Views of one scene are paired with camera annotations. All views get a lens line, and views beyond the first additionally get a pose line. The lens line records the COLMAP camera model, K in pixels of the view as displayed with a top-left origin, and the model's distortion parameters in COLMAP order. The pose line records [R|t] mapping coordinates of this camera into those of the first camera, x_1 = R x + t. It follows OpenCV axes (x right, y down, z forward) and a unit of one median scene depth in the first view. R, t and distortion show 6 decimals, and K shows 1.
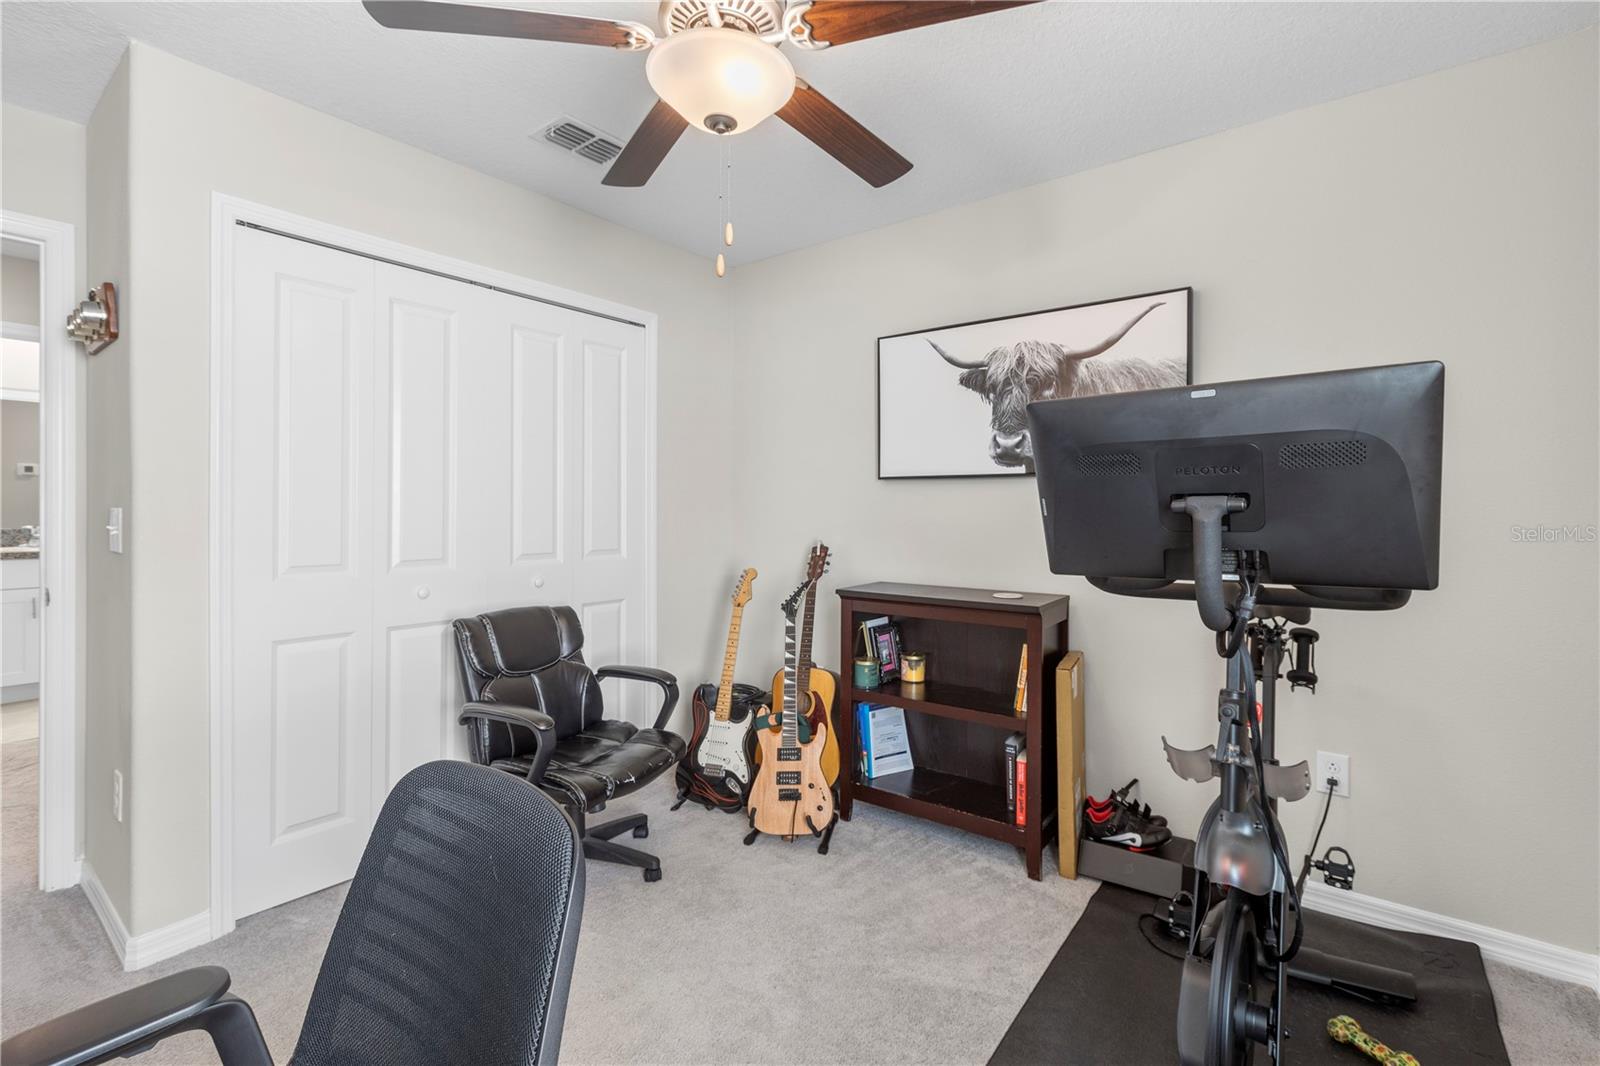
lens RADIAL K [[722.6, 0, 795.7], [0, 722.6, 508.0], [0, 0, 1]] dist [0.001410, 0.000010]
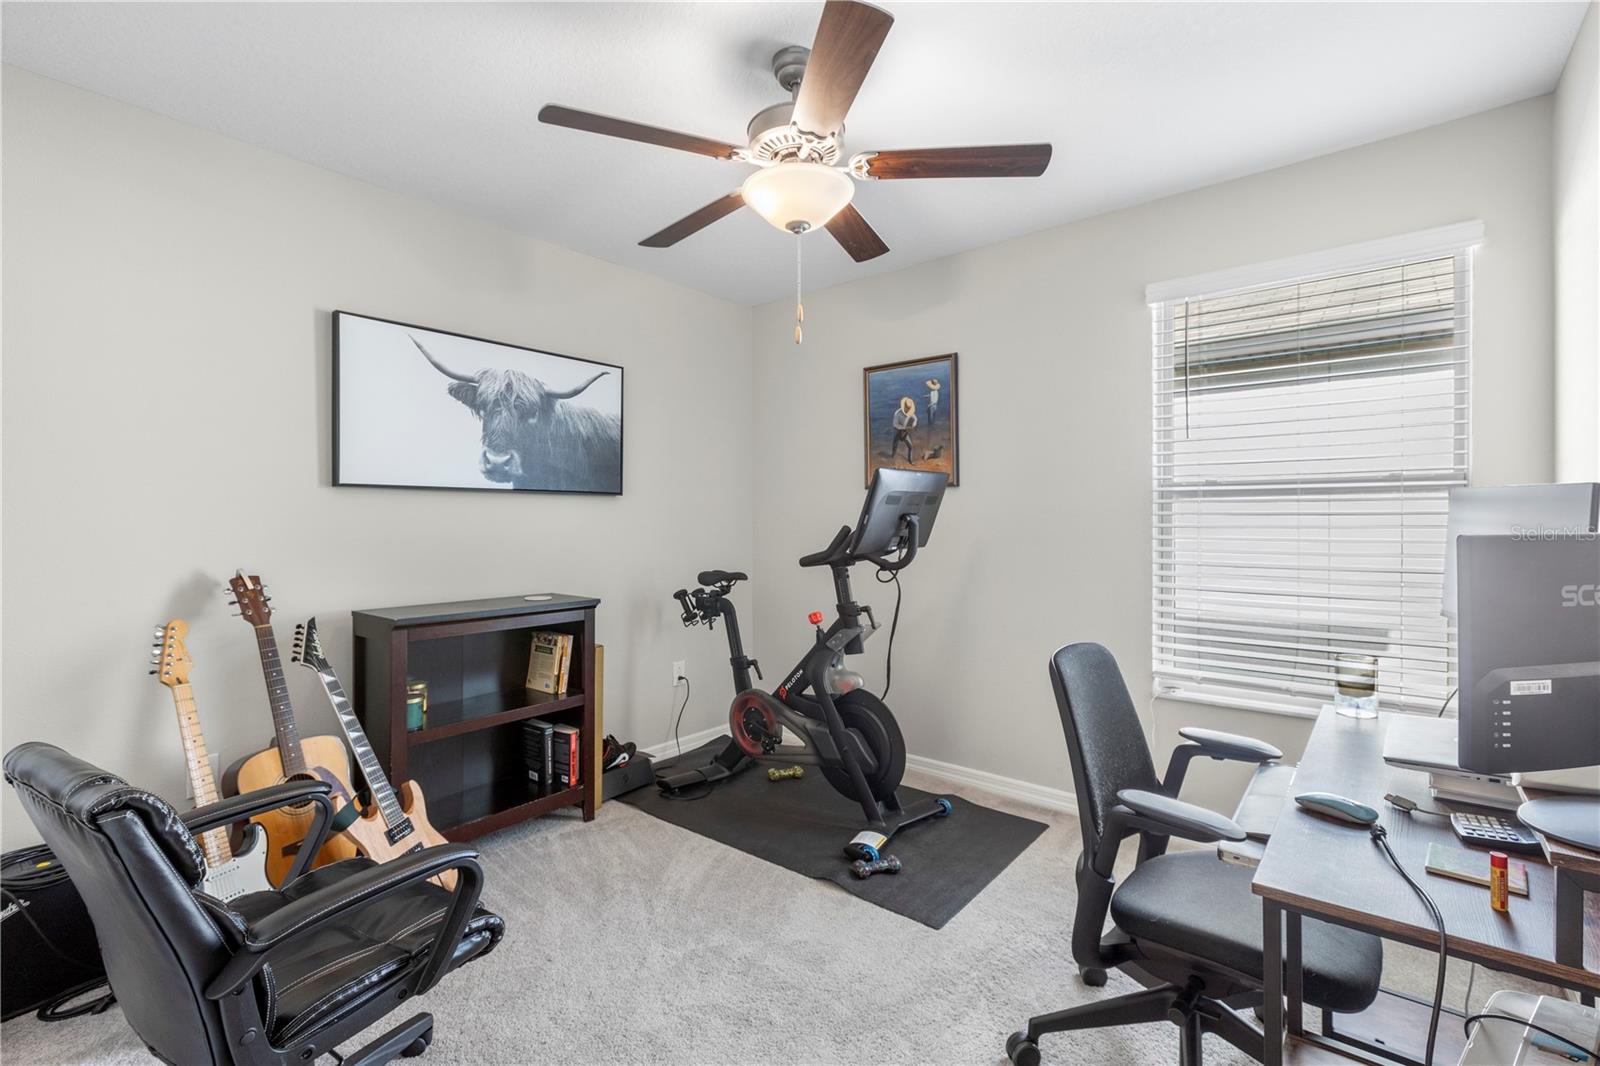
lens RADIAL K [[722.6, 0, 800.2], [0, 722.6, 525.6], [0, 0, 1]] dist [0.001410, 0.000010]
pose [[0.026722, -0.009476, 0.999598, -0.770268], [0.005431, 0.999942, 0.009334, -0.000291], [-0.999628, 0.005179, 0.026772, 0.524366]]
